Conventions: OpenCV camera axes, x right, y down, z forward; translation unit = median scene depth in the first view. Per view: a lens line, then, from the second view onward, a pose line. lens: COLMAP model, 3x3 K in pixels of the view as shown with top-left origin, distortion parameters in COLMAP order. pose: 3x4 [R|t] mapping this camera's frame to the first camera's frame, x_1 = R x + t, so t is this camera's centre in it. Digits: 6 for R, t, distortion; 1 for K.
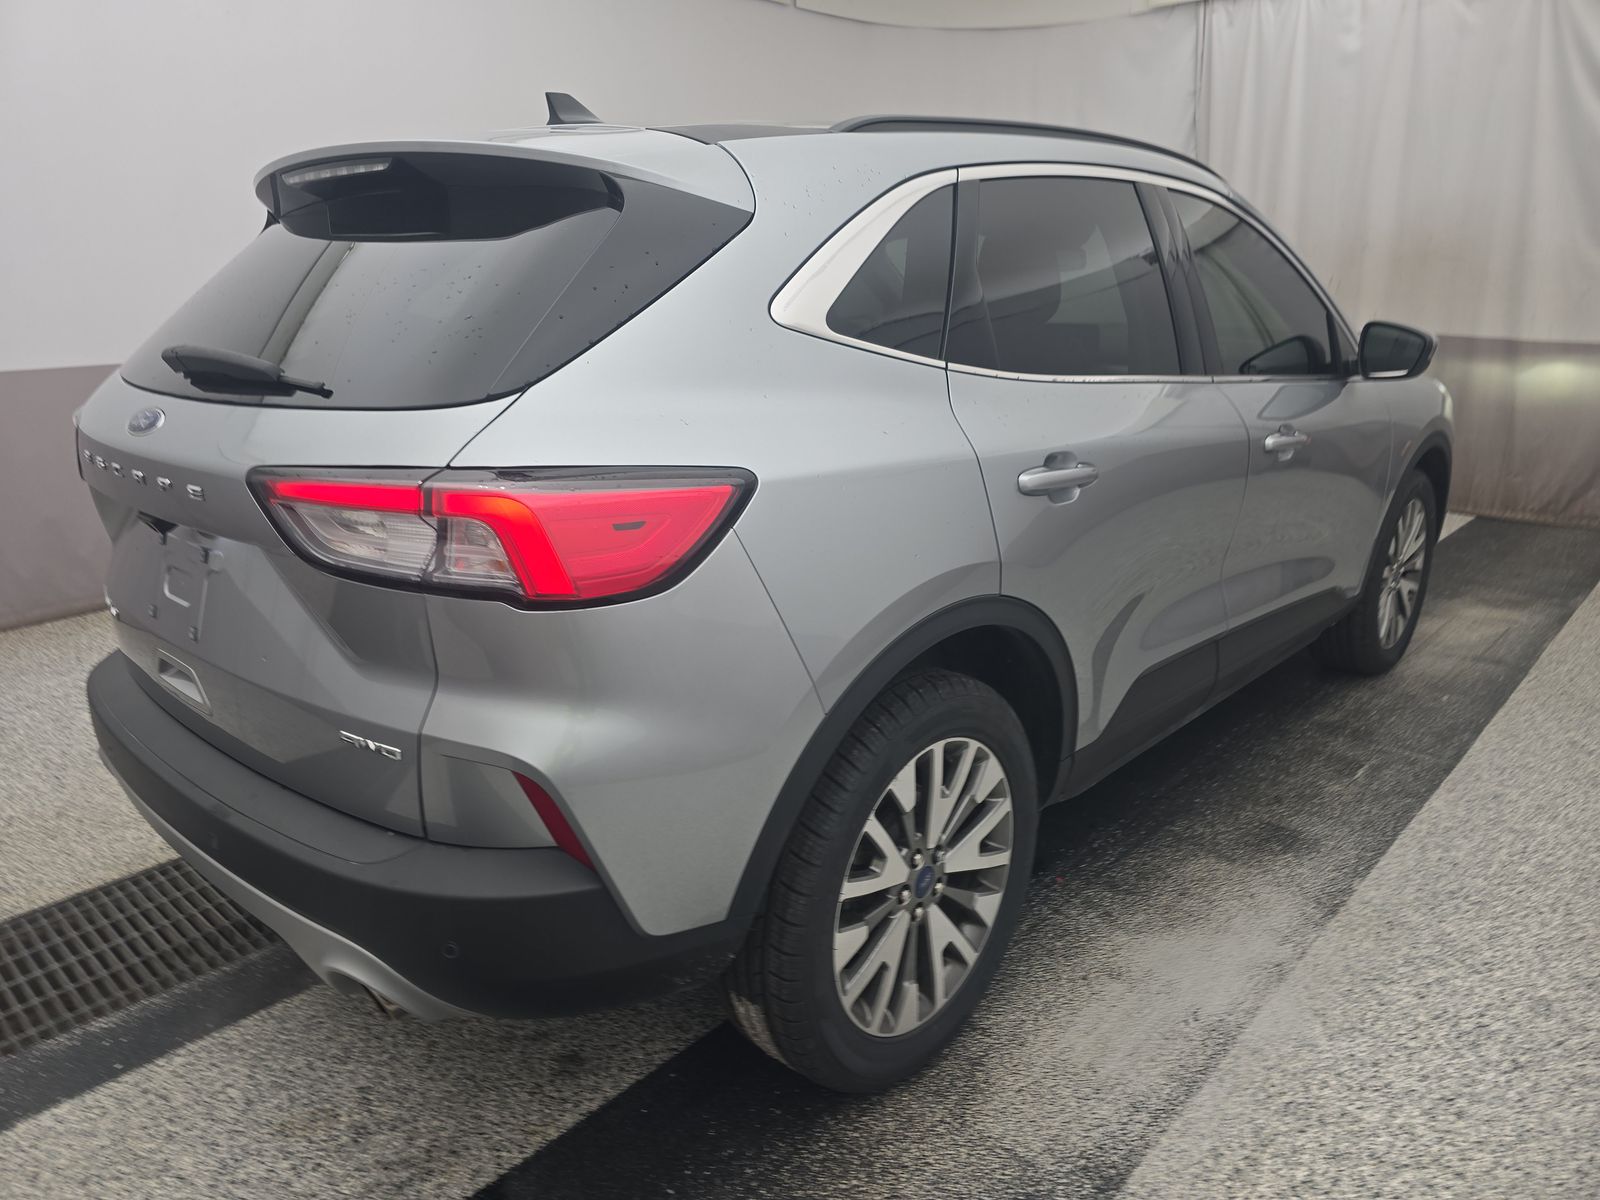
lens RADIAL K [[1048.7, 0, 800.0], [0, 1048.7, 561.7], [0, 0, 1]] dist [0.021970, -0.024386]
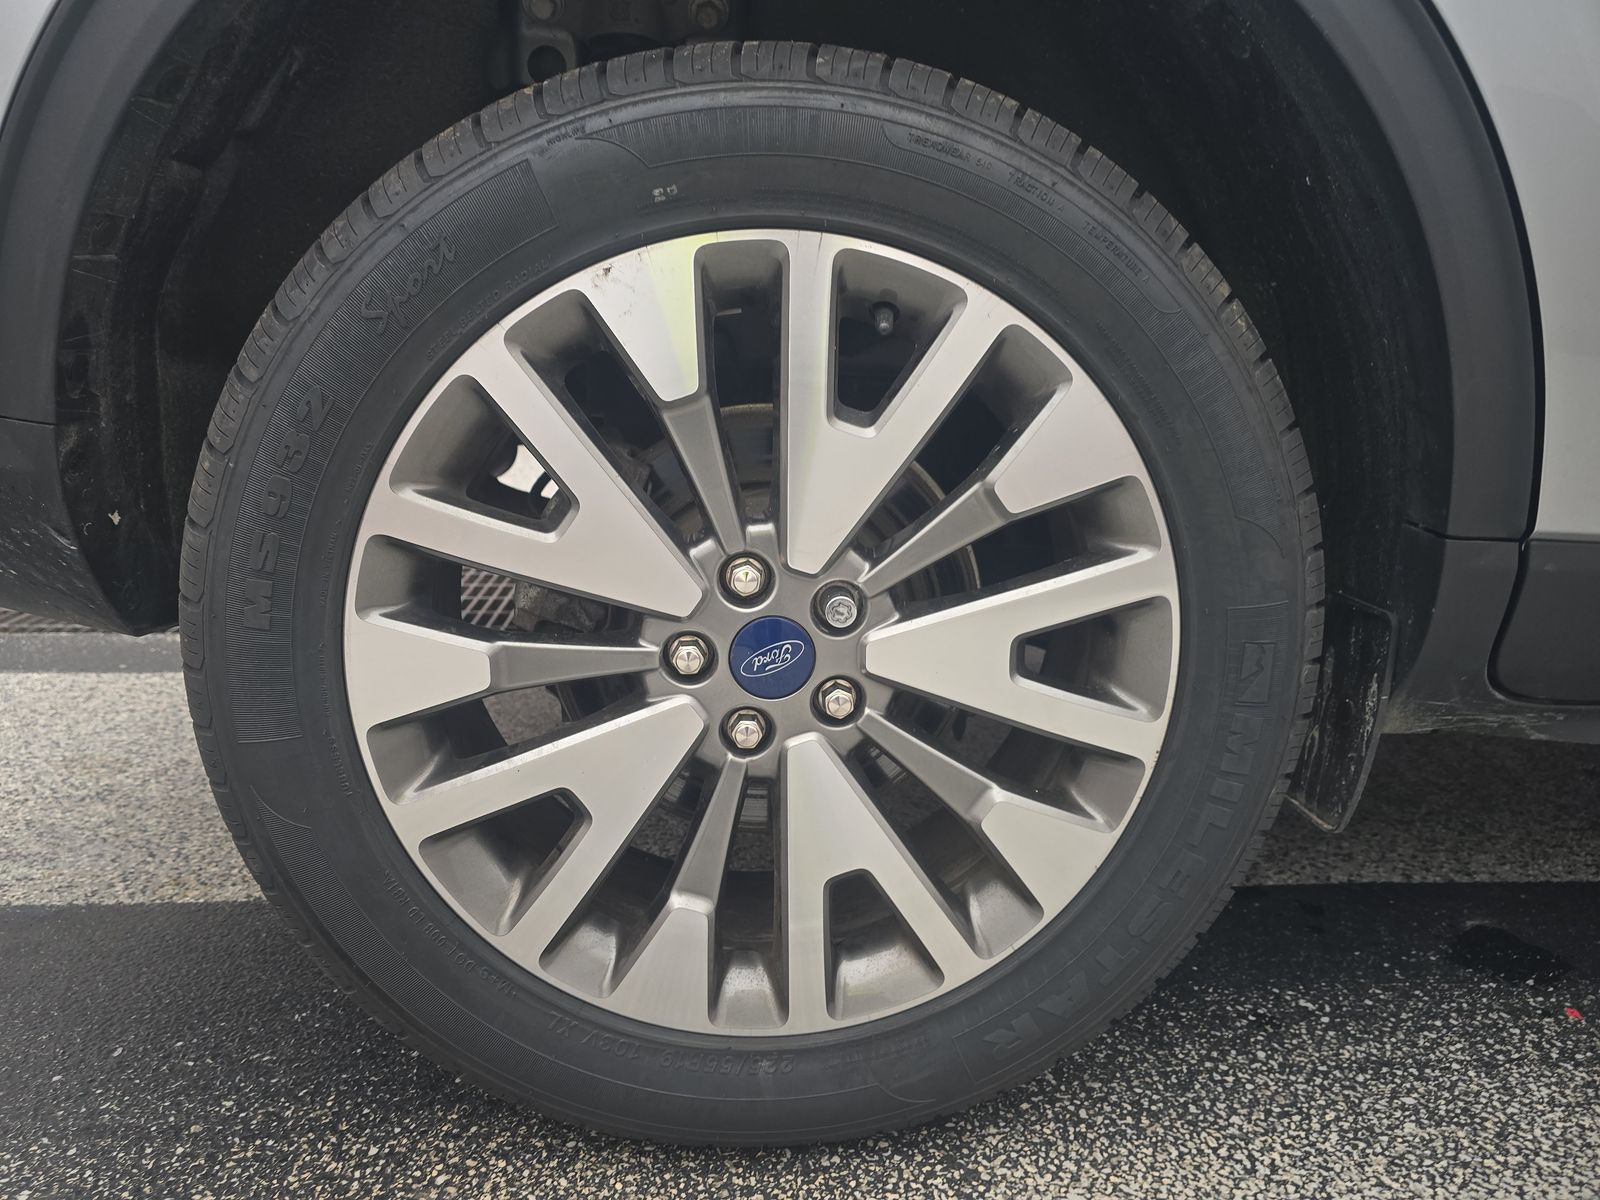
lens RADIAL K [[1048.7, 0, 800.0], [0, 1048.7, 561.7], [0, 0, 1]] dist [0.021970, -0.024386]
pose [[0.722157, 0.175135, -0.669191, 0.368683], [-0.200082, 0.978951, 0.040285, 0.256825], [0.662161, 0.104801, 0.741997, 0.733208]]
